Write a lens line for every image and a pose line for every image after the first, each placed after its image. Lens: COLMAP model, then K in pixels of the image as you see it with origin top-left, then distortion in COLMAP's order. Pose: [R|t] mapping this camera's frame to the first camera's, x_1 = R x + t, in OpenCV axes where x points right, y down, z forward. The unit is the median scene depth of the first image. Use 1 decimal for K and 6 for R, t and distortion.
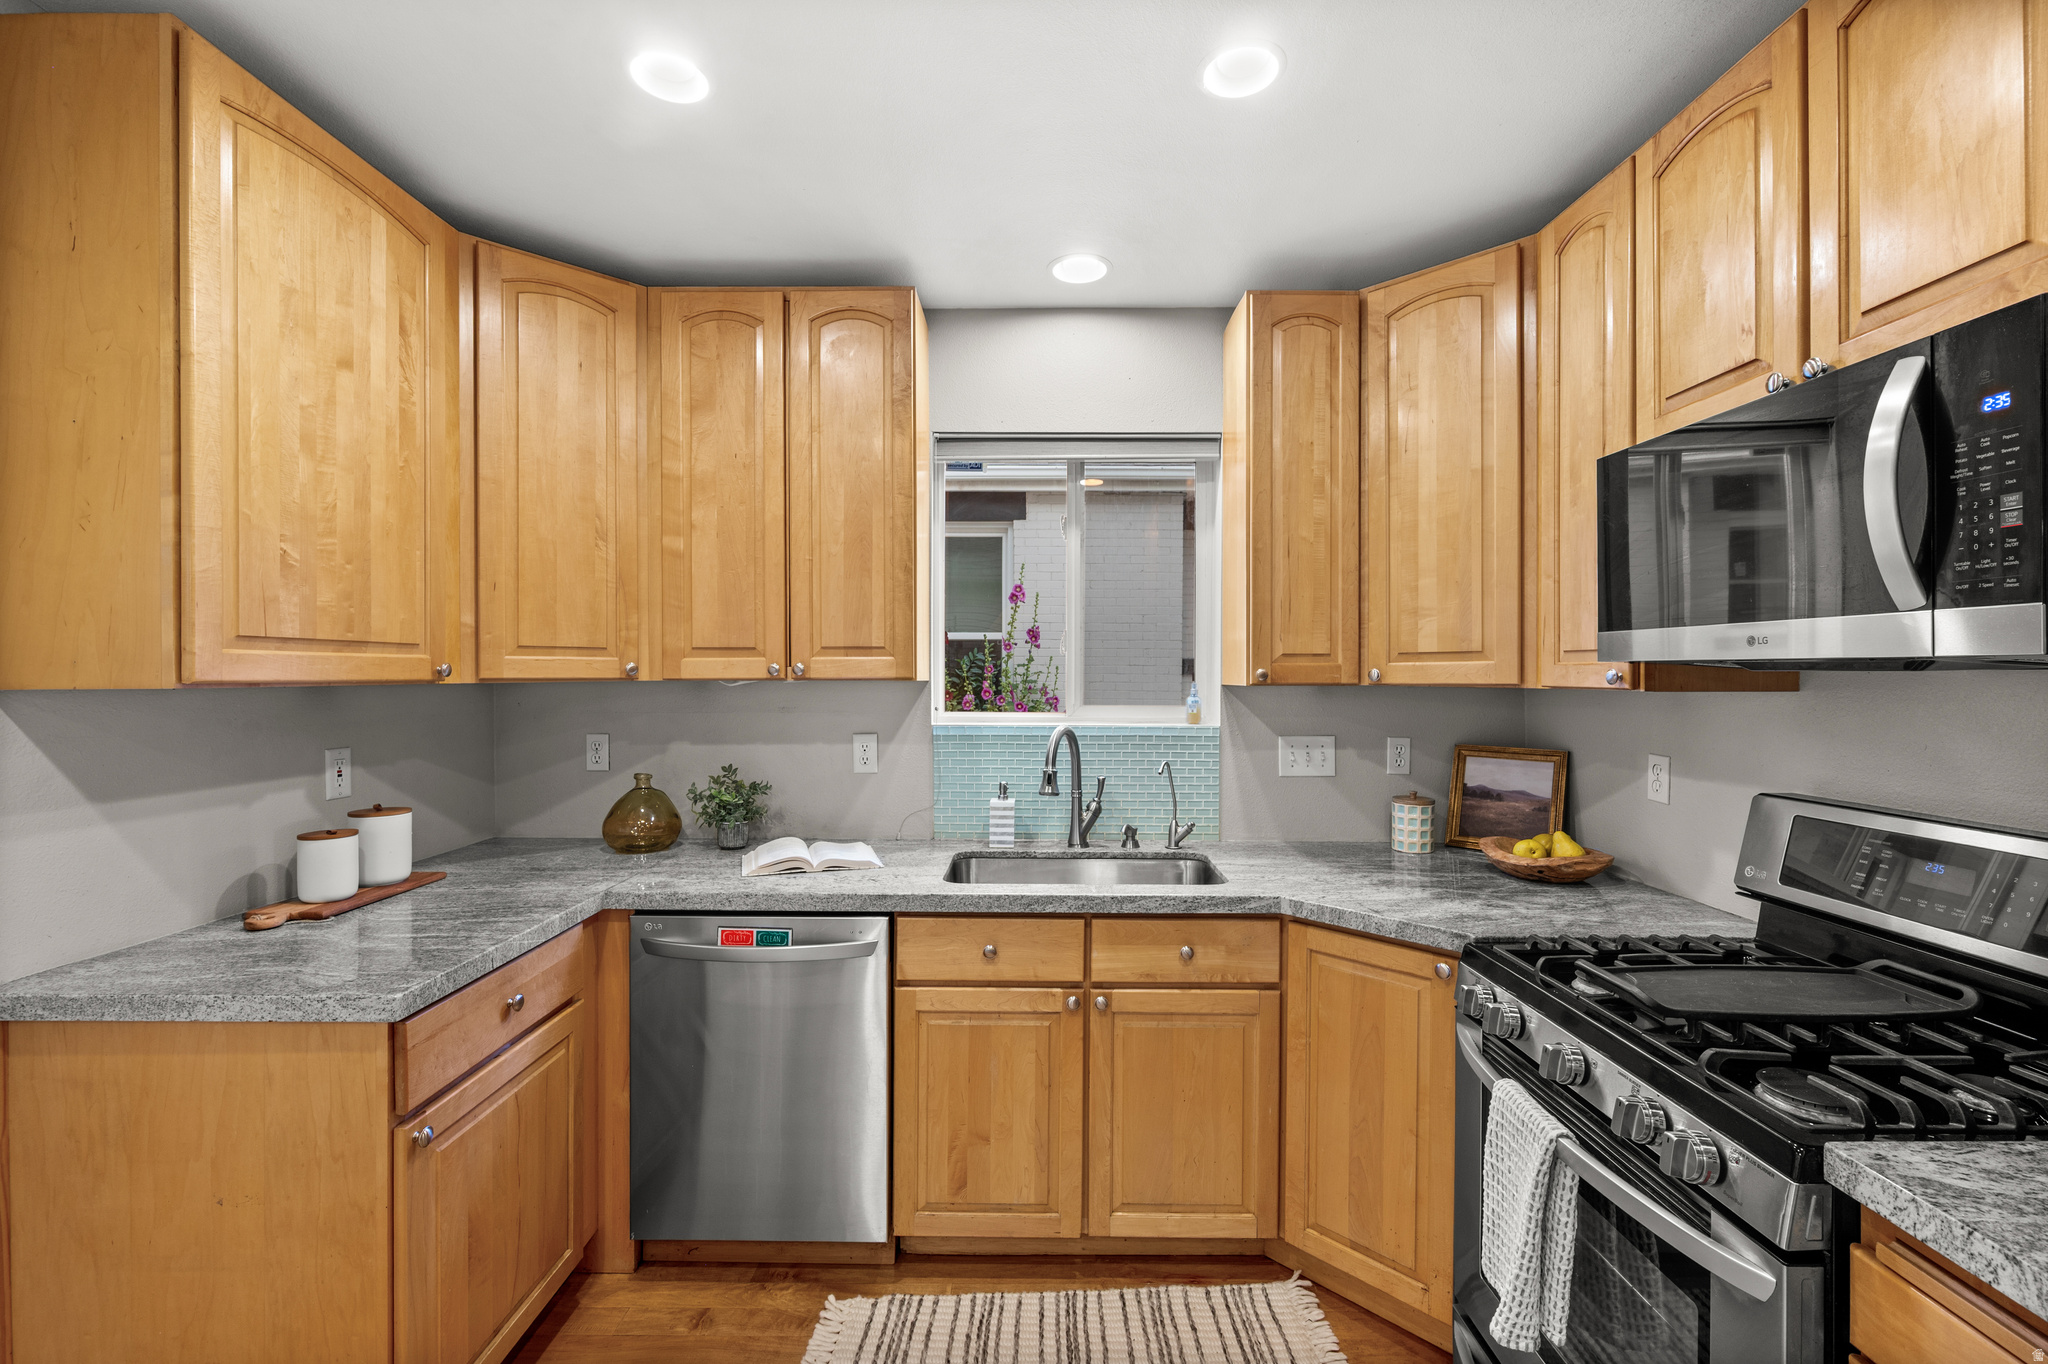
lens RADIAL K [[873.2, 0, 1031.8], [0, 873.2, 682.4], [0, 0, 1]] dist [-0.003181, 0.000090]
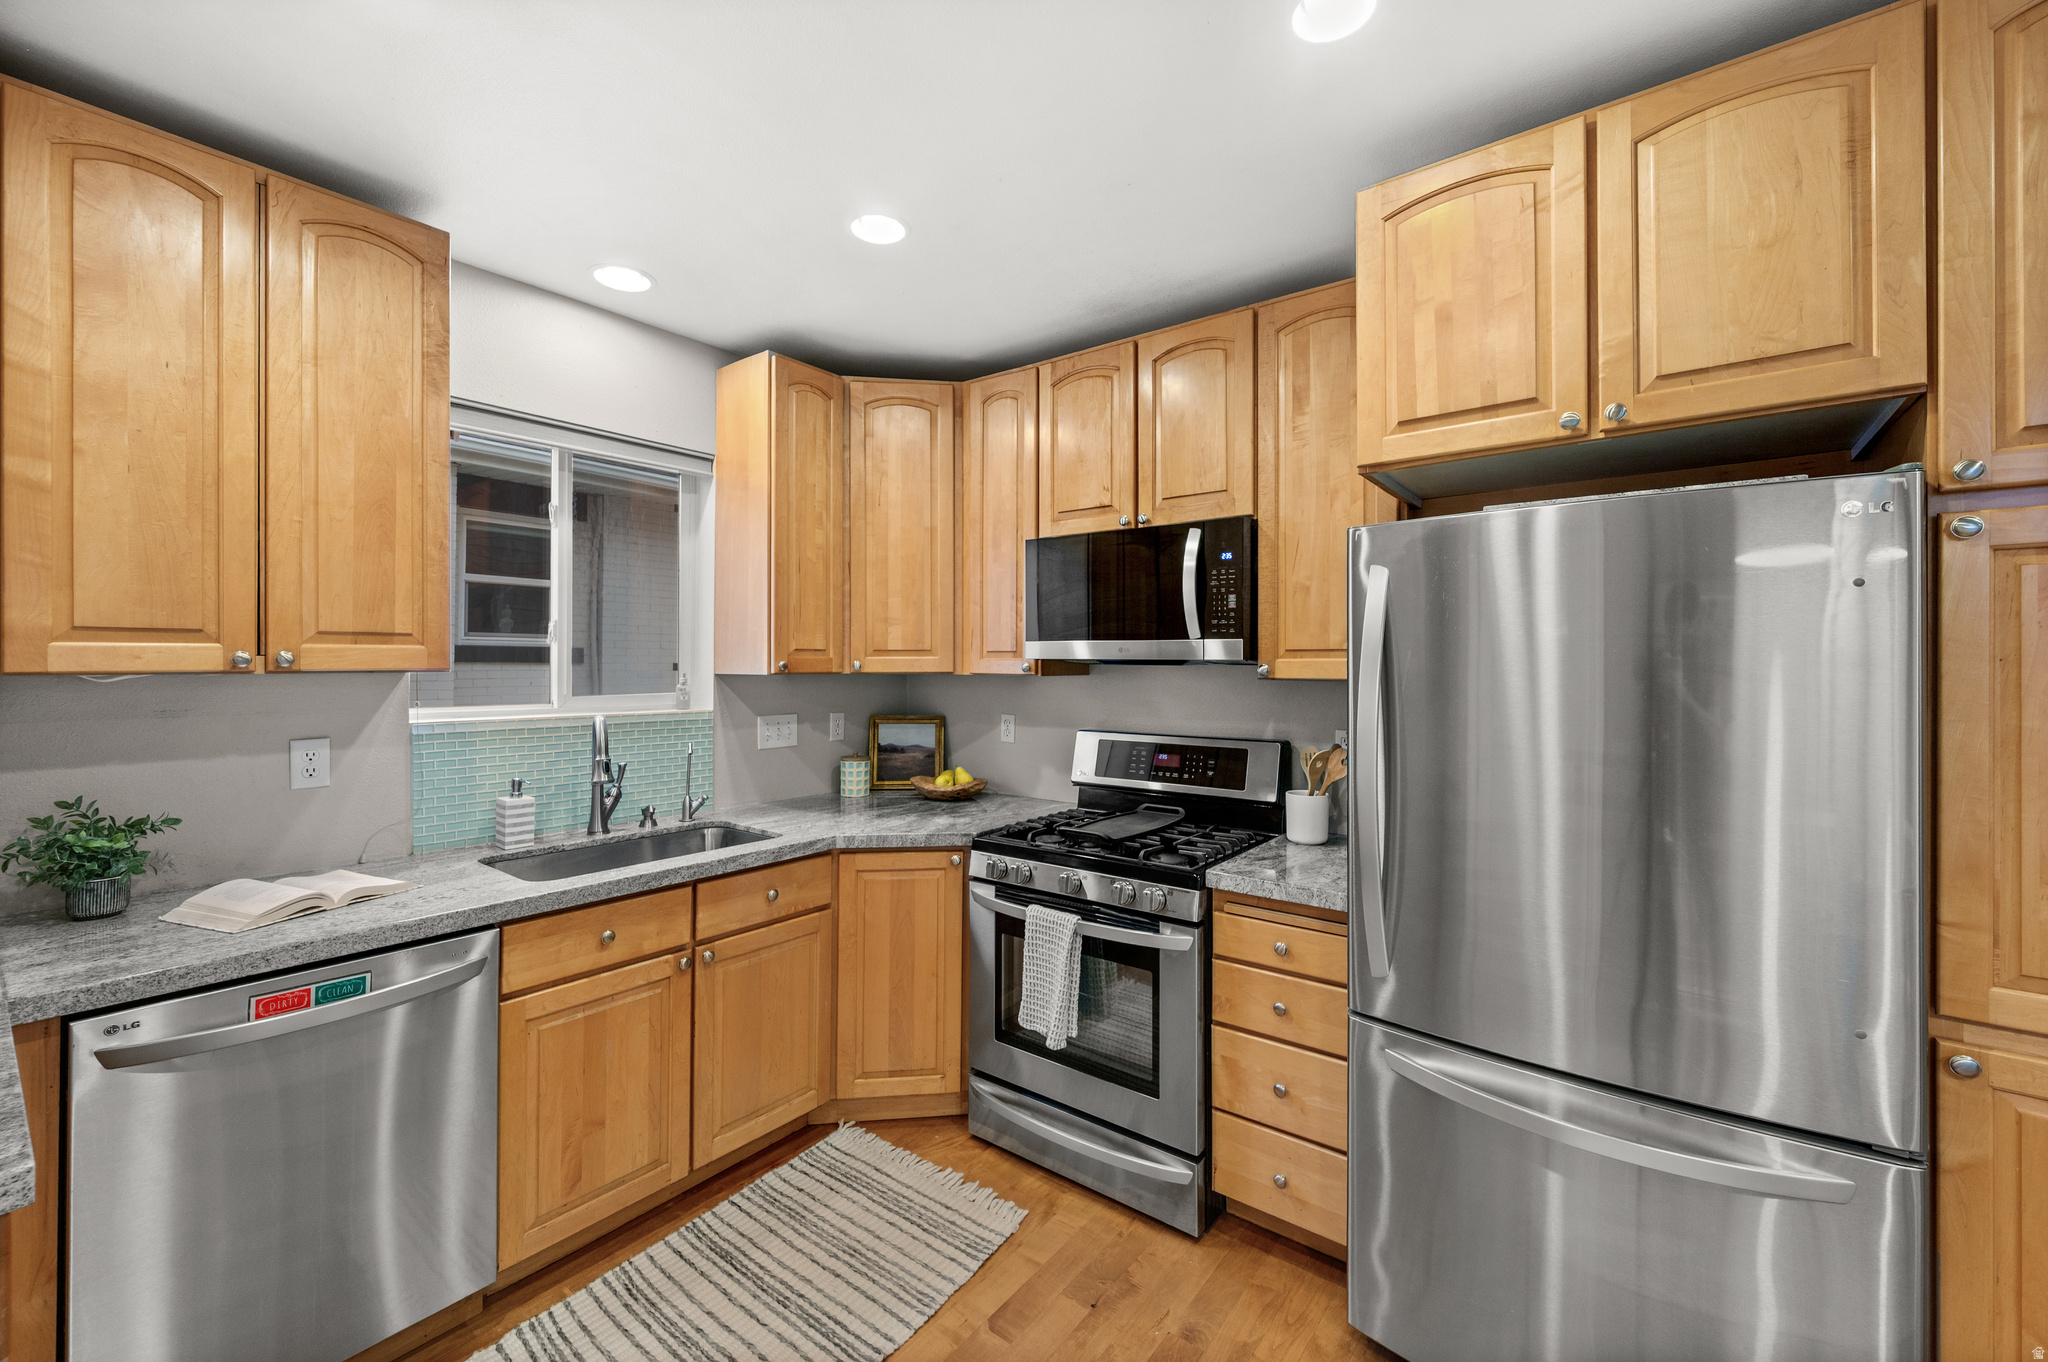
lens RADIAL K [[815.1, 0, 1031.6], [0, 815.1, 663.7], [0, 0, 1]] dist [-0.001726, -0.000341]
pose [[0.607204, 0.001052, 0.794546, -0.476860], [0.003950, 0.999983, -0.004343, -0.005614], [-0.794537, 0.005776, 0.607189, 0.021380]]
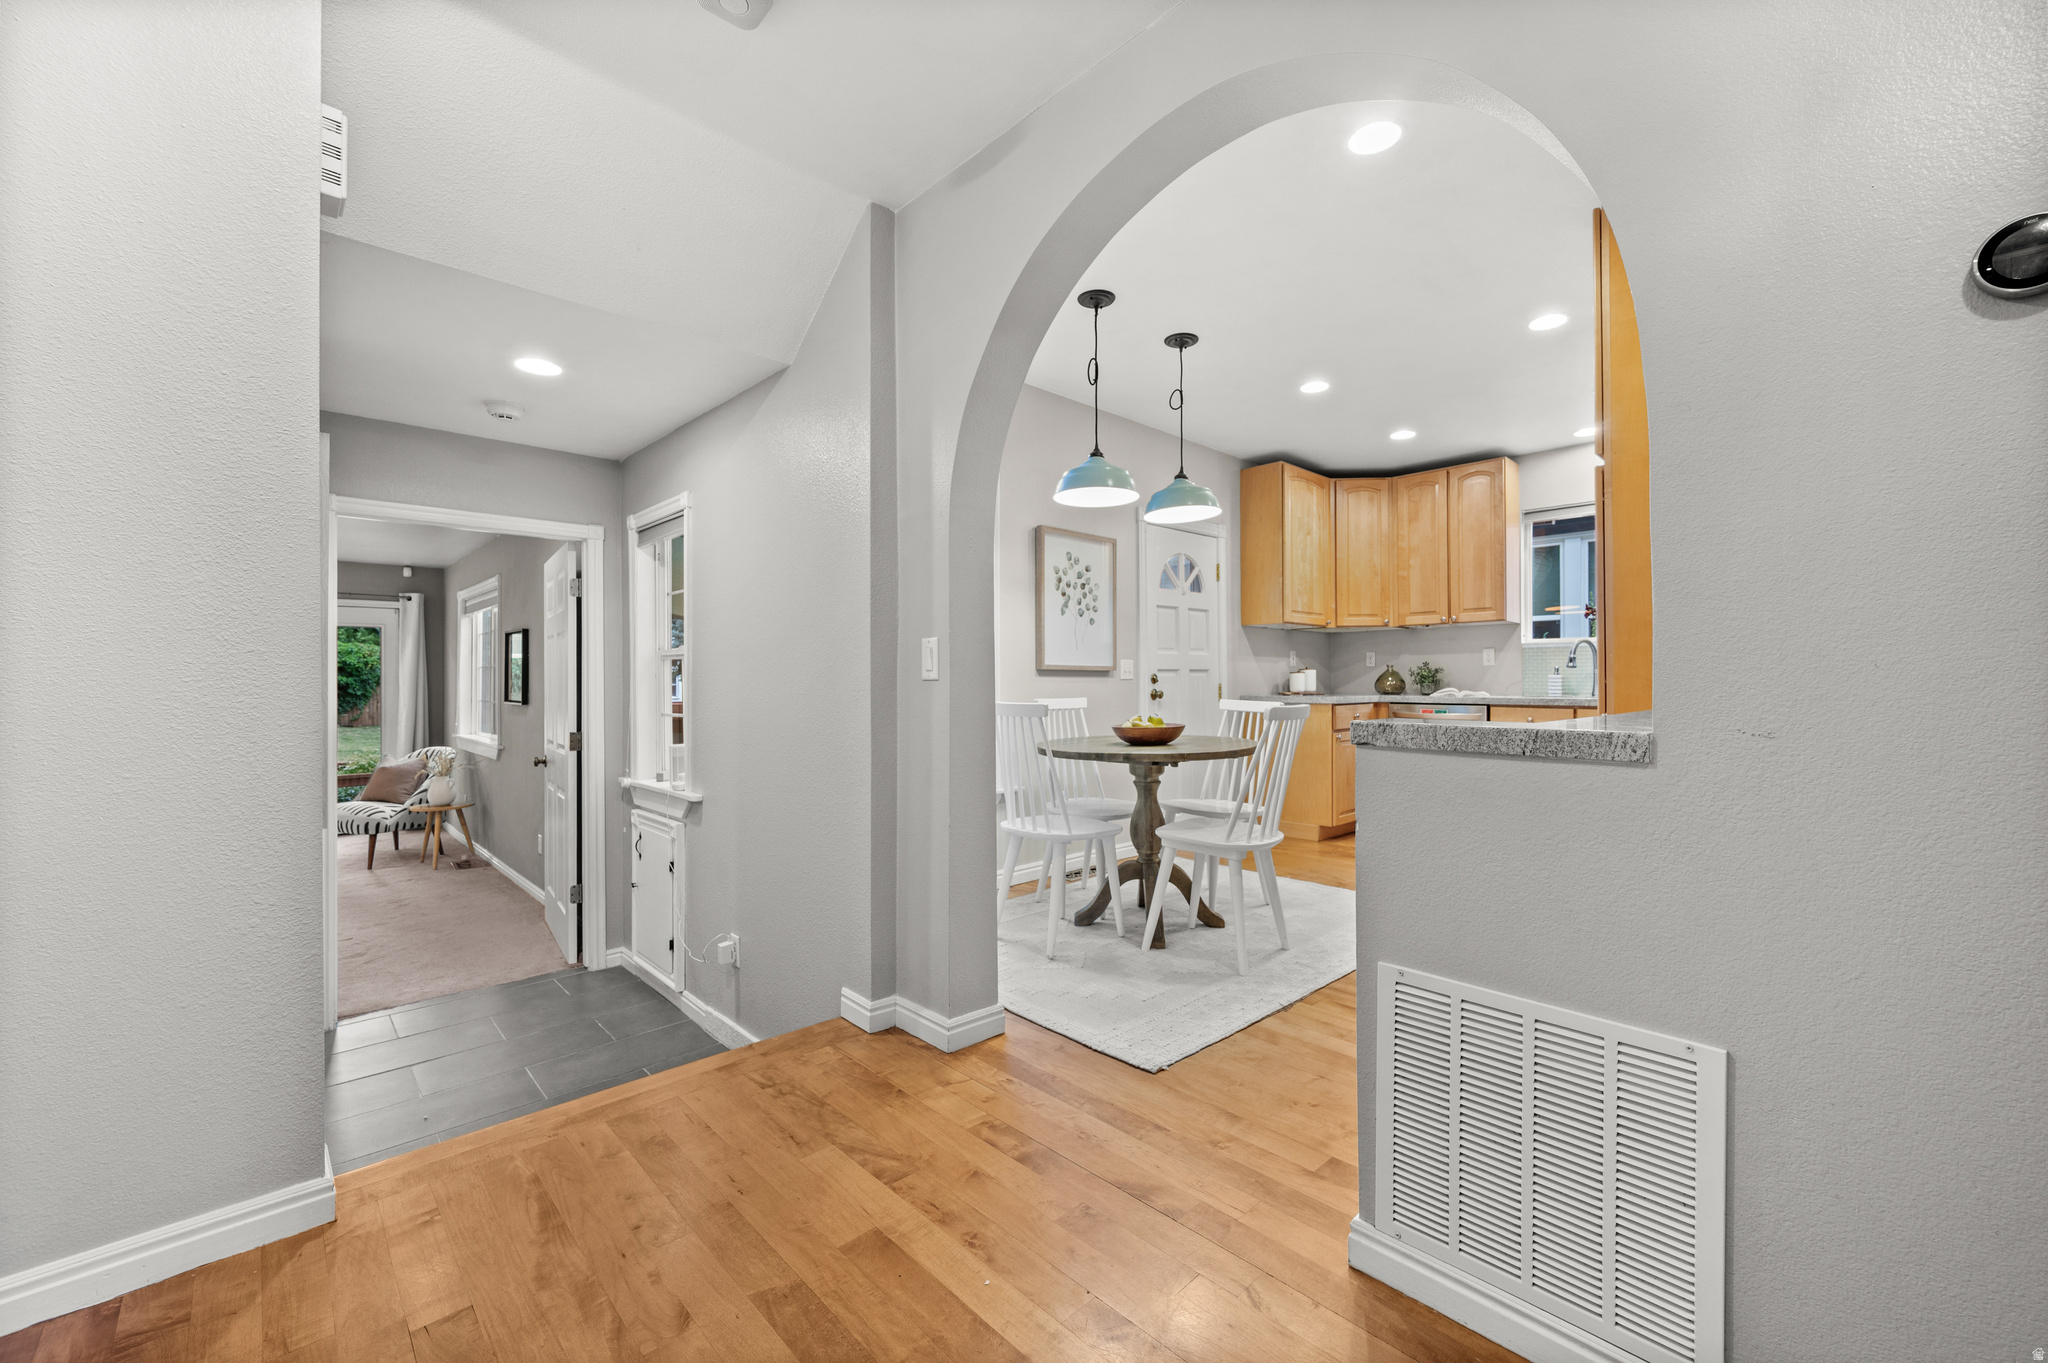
lens RADIAL K [[815.1, 0, 1034.3], [0, 815.1, 675.0], [0, 0, 1]] dist [-0.001726, -0.000341]
pose [[0.700157, -0.010570, -0.713910, 0.607864], [-0.004335, 0.999809, -0.019054, 0.213762], [0.713975, 0.016436, 0.699978, -1.628319]]
